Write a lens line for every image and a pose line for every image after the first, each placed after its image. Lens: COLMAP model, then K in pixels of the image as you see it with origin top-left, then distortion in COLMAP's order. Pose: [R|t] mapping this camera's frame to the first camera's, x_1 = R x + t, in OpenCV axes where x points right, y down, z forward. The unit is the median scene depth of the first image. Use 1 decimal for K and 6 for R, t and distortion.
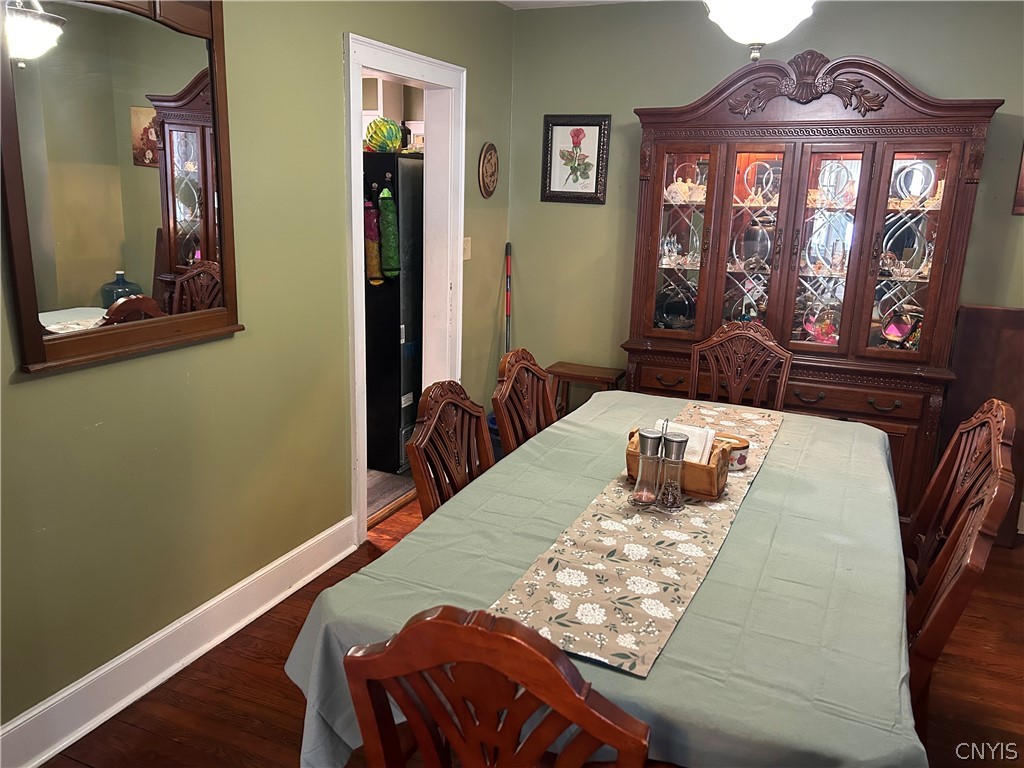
lens RADIAL K [[780.2, 0, 514.3], [0, 780.2, 384.5], [0, 0, 1]] dist [0.022650, 0.000538]
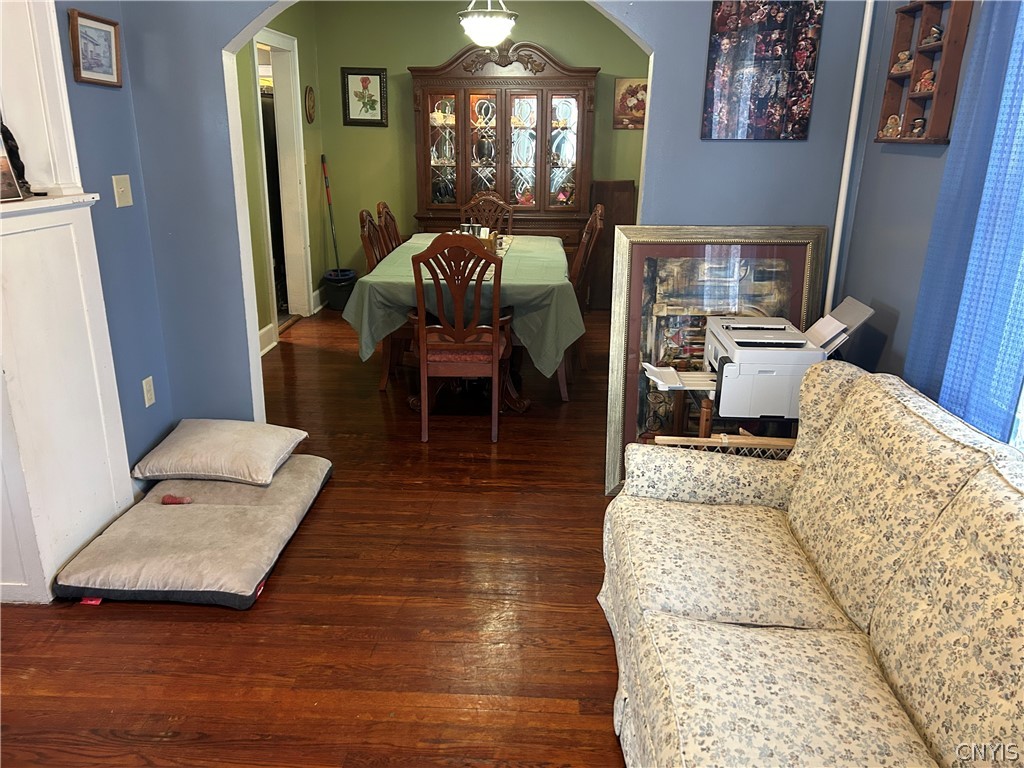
lens RADIAL K [[780.2, 0, 511.9], [0, 780.2, 380.8], [0, 0, 1]] dist [0.022650, 0.000538]
pose [[0.930013, -0.129137, 0.344093, -0.296552], [0.101251, 0.990033, 0.097897, 0.164727], [-0.353305, -0.056206, 0.933818, -0.661034]]
